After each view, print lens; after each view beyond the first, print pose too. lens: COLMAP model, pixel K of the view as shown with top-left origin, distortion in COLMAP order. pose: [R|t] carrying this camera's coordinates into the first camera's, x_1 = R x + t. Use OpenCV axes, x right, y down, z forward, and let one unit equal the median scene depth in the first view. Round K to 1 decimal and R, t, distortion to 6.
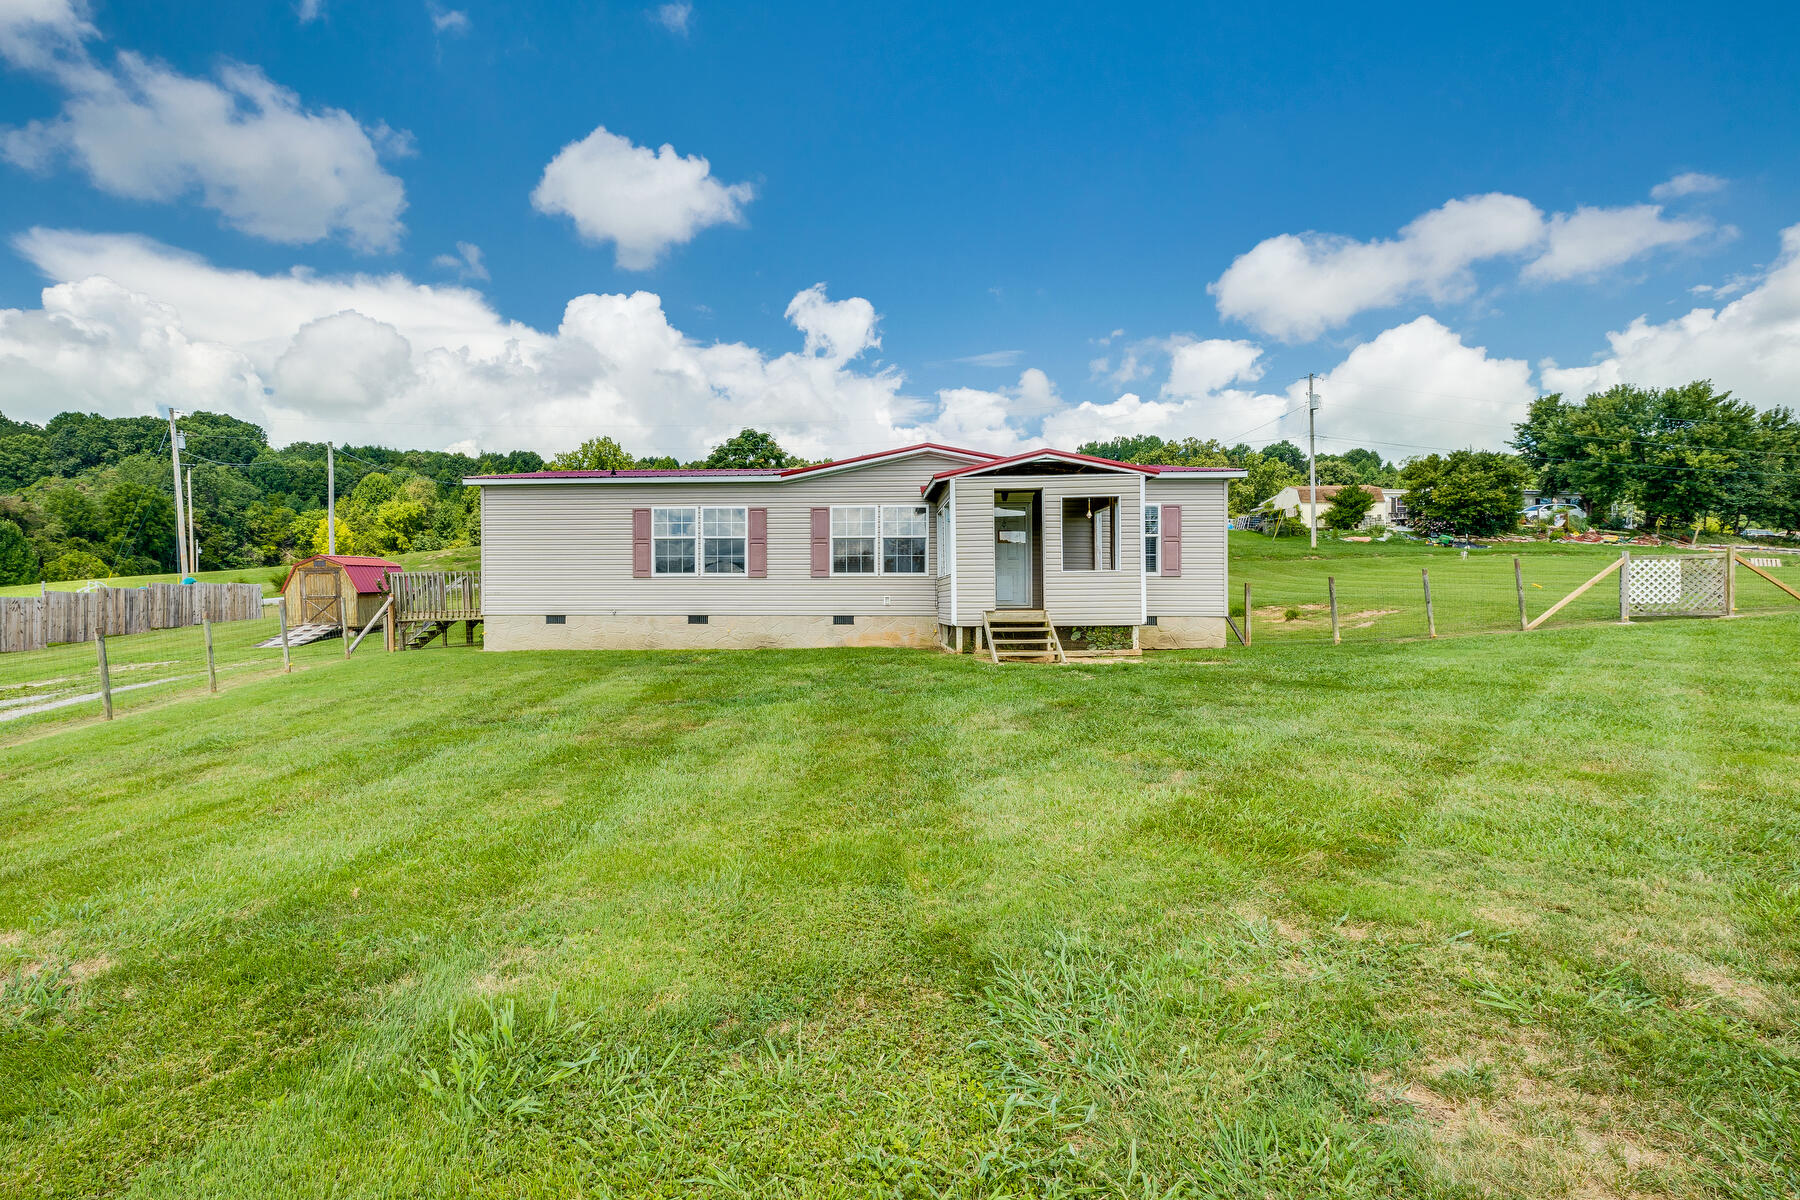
lens RADIAL K [[811.7, 0, 894.7], [0, 811.7, 603.3], [0, 0, 1]] dist [-0.001039, -0.000138]
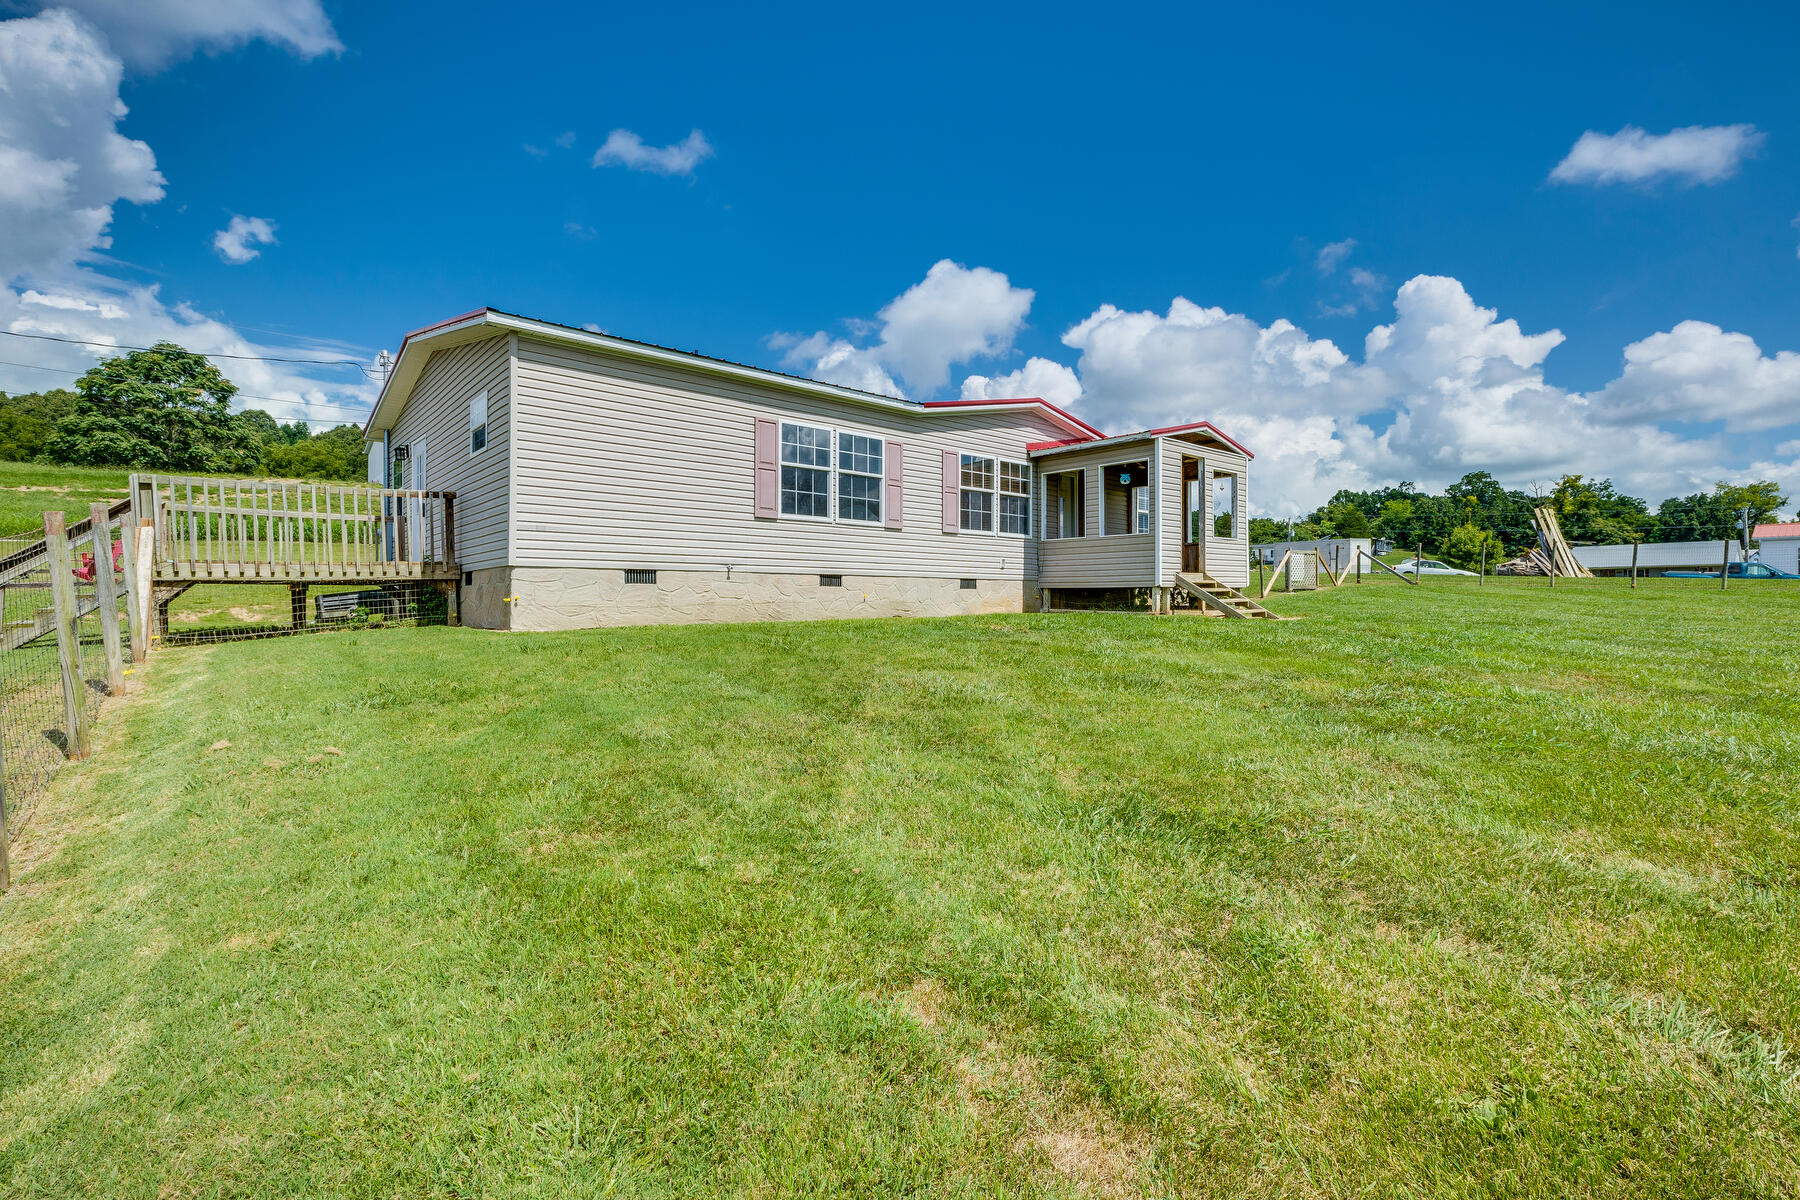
lens RADIAL K [[811.7, 0, 894.7], [0, 811.7, 603.3], [0, 0, 1]] dist [-0.001039, -0.000138]
pose [[0.720117, 0.000066, 0.693853, -0.717397], [0.001079, 0.999999, -0.001215, 0.041983], [-0.693852, 0.001624, 0.720115, 0.424446]]
